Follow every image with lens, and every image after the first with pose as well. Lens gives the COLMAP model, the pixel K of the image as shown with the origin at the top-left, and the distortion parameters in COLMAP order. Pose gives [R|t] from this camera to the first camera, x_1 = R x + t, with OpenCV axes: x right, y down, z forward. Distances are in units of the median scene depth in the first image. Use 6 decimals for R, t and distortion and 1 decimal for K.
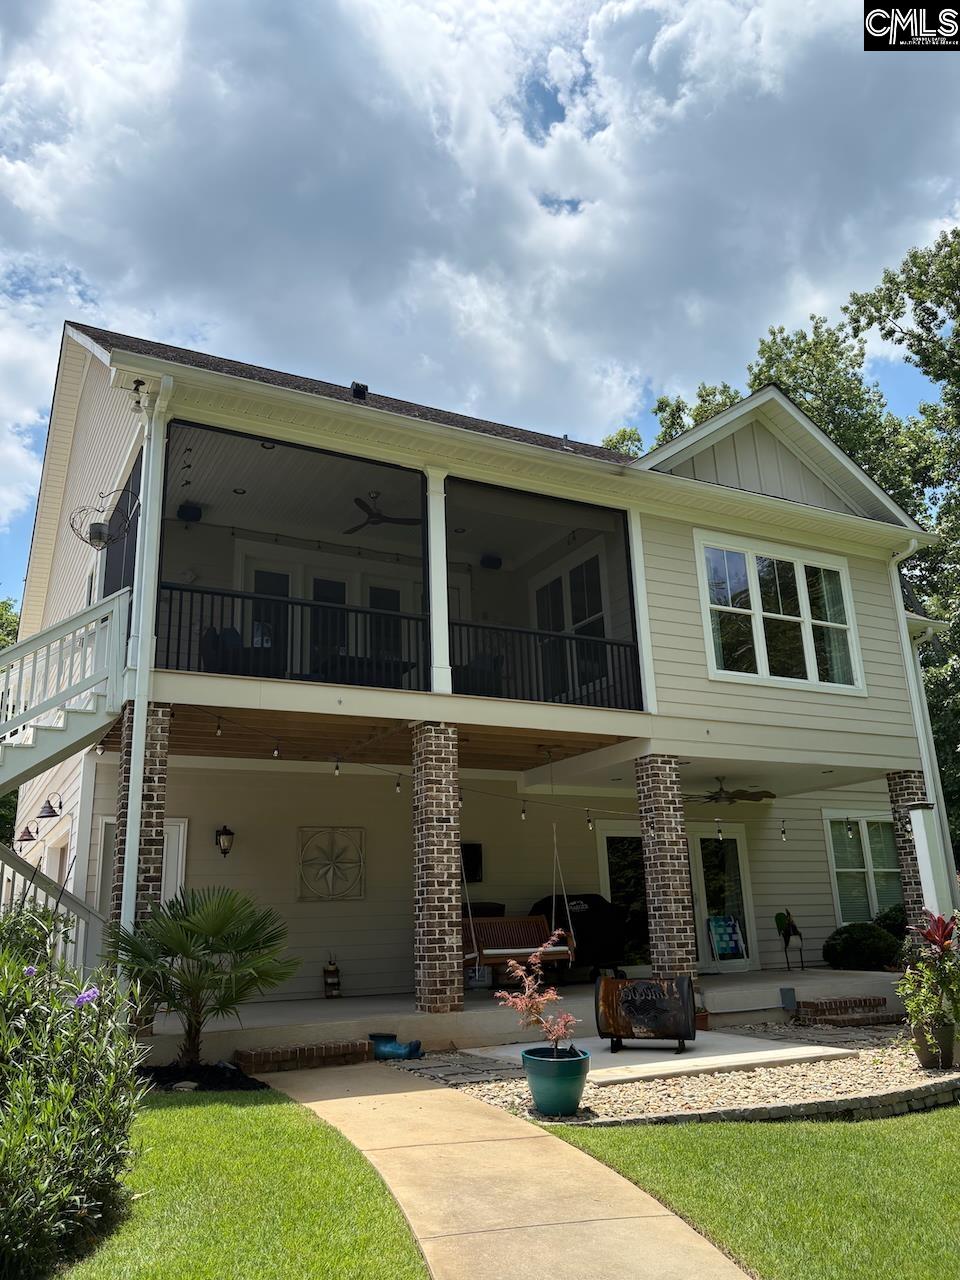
lens RADIAL K [[979.5, 0, 480.4], [0, 979.5, 643.8], [0, 0, 1]] dist [0.039233, -0.004681]
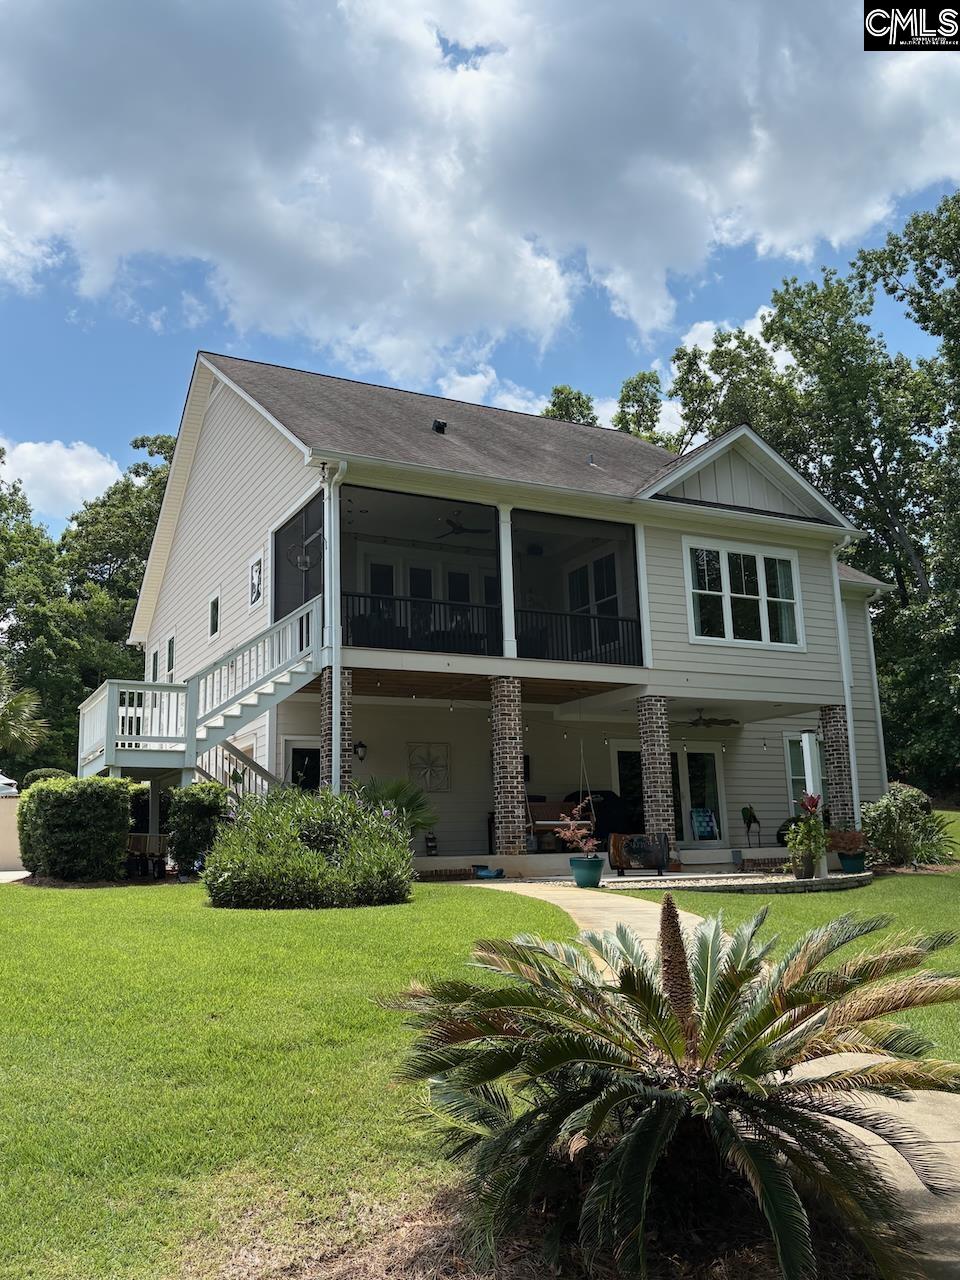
lens RADIAL K [[1072.9, 0, 477.6], [0, 1072.9, 639.3], [0, 0, 1]] dist [0.056275, -0.004941]
pose [[0.999959, 0.003127, -0.008458, -0.061178], [-0.002407, 0.996472, 0.083891, -0.094237], [0.008691, -0.083867, 0.996439, -0.538401]]
